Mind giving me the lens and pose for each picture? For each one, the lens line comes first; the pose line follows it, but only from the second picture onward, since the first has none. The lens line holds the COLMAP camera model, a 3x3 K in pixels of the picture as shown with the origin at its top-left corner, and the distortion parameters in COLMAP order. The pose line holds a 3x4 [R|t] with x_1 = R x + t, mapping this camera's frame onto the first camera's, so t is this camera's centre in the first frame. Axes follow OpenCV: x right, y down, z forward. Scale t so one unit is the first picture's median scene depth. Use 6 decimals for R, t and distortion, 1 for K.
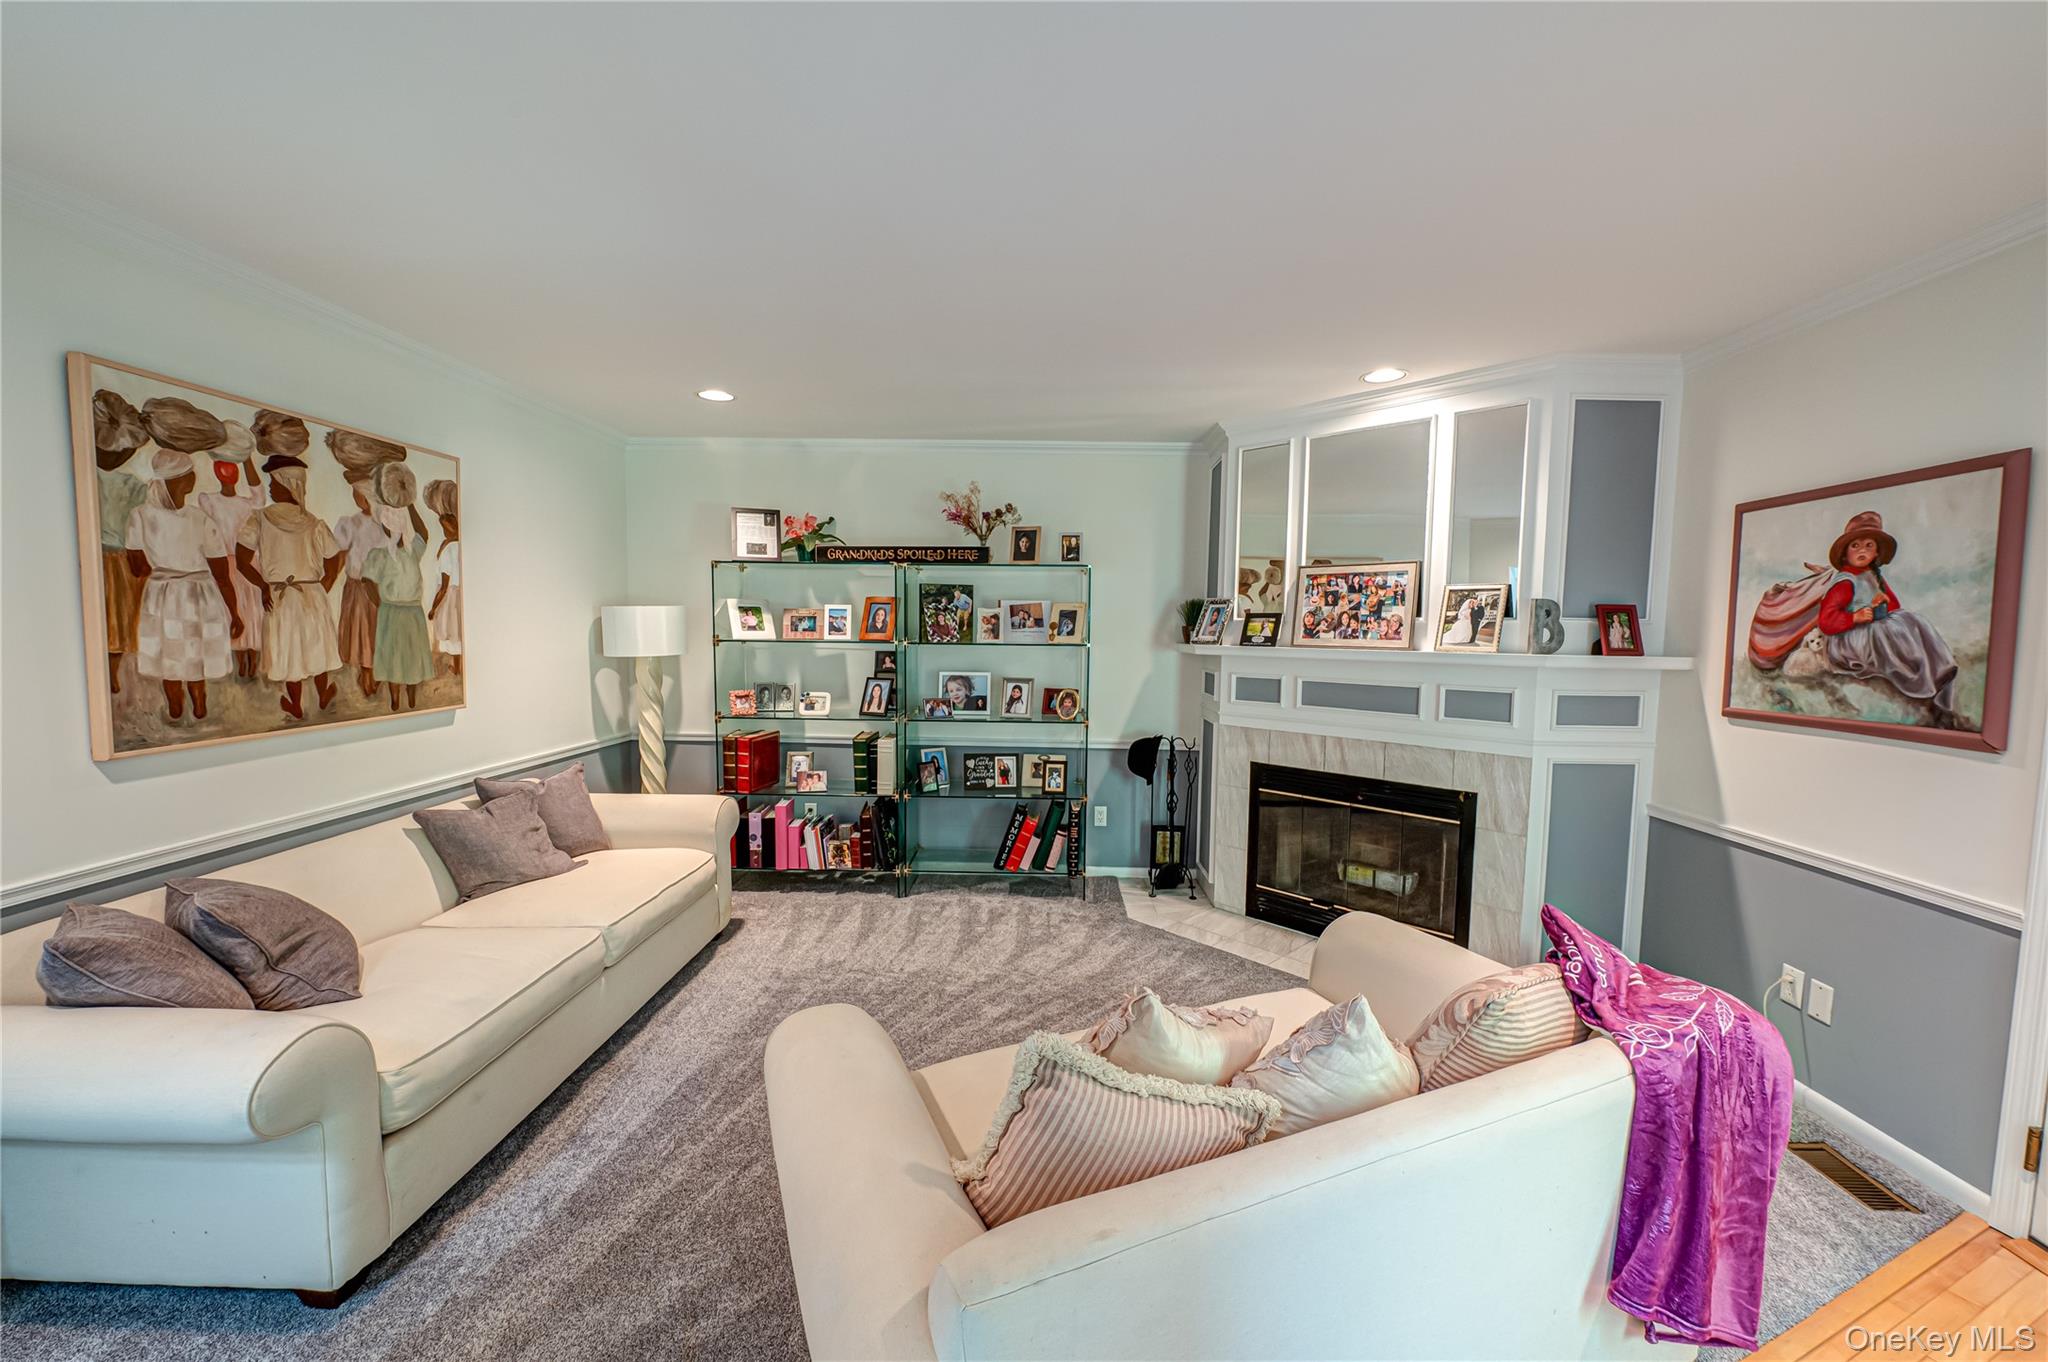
lens RADIAL K [[803.3, 0, 1031.4], [0, 803.3, 686.6], [0, 0, 1]] dist [-0.007263, -0.000894]
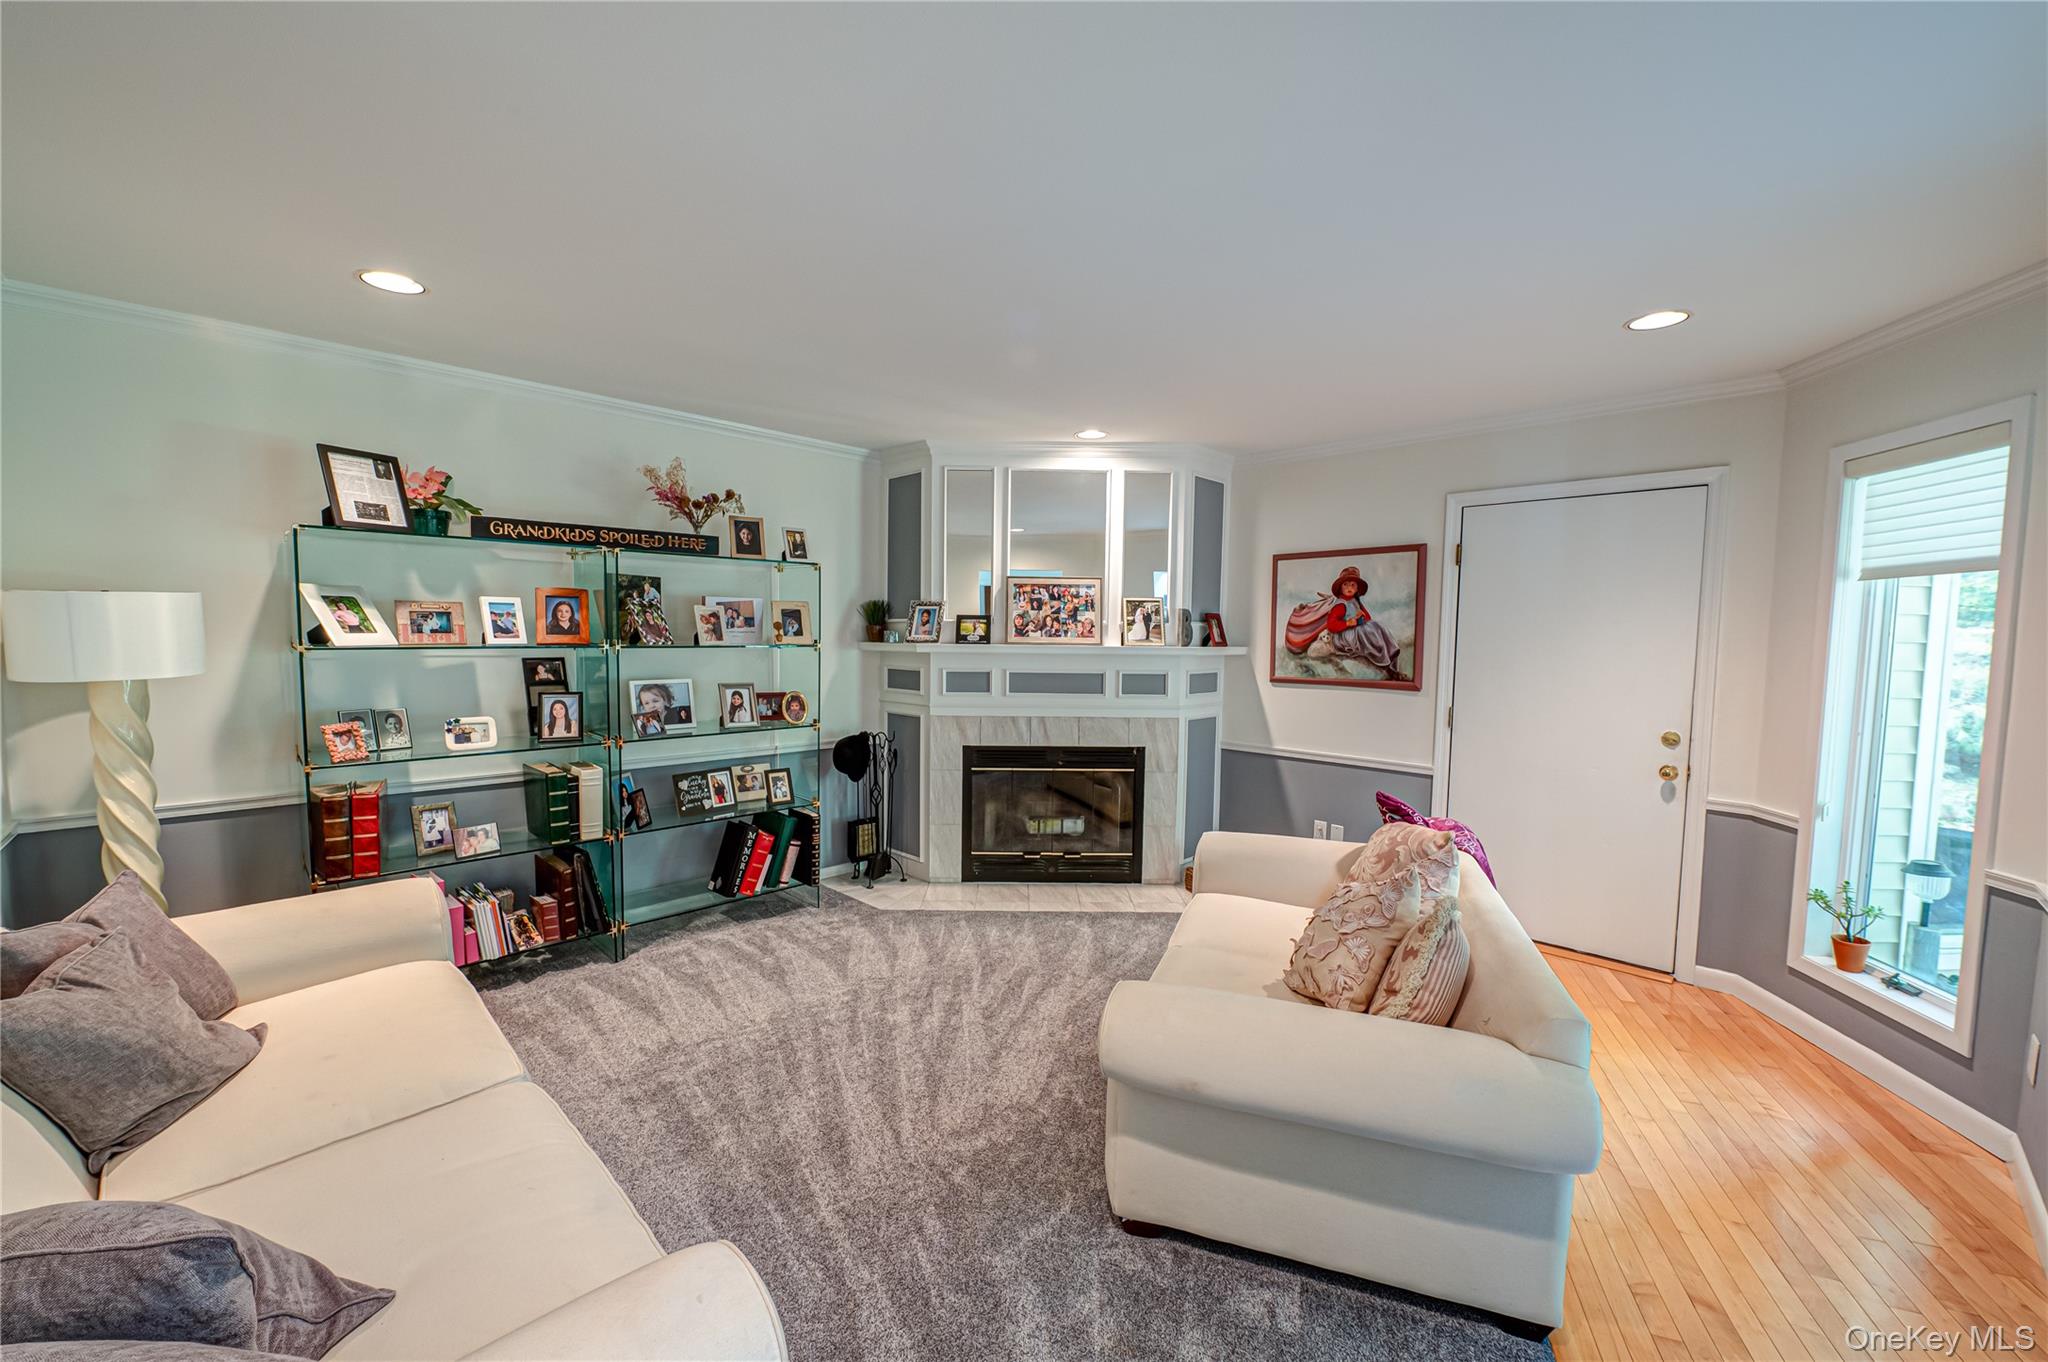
lens RADIAL K [[803.3, 0, 1031.4], [0, 803.3, 686.6], [0, 0, 1]] dist [-0.007263, -0.000894]
pose [[0.686597, -0.054520, 0.724991, -0.467456], [0.049090, 0.998385, 0.028590, -0.017274], [-0.725379, 0.015960, 0.688164, 0.143843]]
